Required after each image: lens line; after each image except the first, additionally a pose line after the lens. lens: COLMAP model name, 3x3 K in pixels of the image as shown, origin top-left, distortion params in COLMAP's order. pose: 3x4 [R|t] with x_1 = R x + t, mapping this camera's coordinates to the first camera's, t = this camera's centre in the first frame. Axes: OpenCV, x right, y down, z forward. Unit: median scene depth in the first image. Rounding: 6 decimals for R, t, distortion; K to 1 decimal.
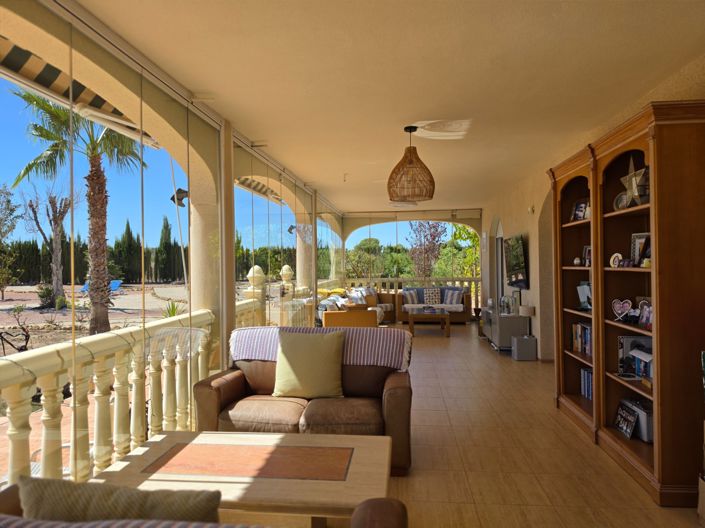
lens RADIAL K [[471.0, 0, 352.2], [0, 471.0, 266.0], [0, 0, 1]] dist [0.024059, -0.008482]
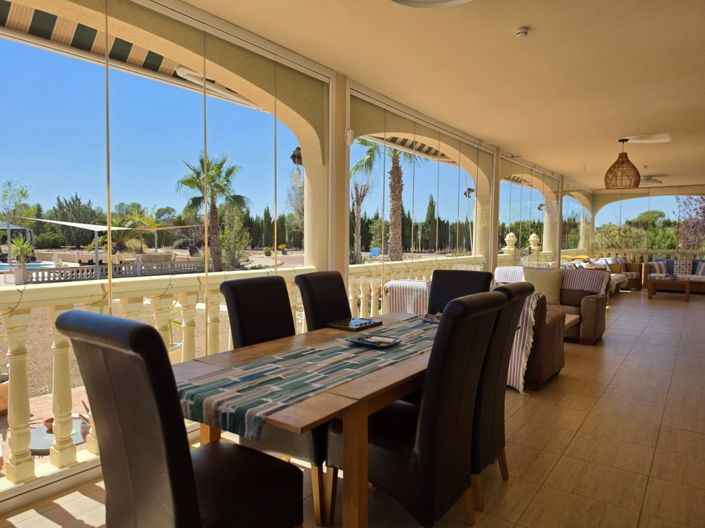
lens RADIAL K [[471.0, 0, 348.8], [0, 471.0, 266.5], [0, 0, 1]] dist [0.024059, -0.008482]
pose [[0.862240, 0.047666, -0.504252, 0.061700], [-0.020481, 0.998029, 0.059320, 0.014588], [0.506085, -0.040821, 0.861517, -0.304638]]
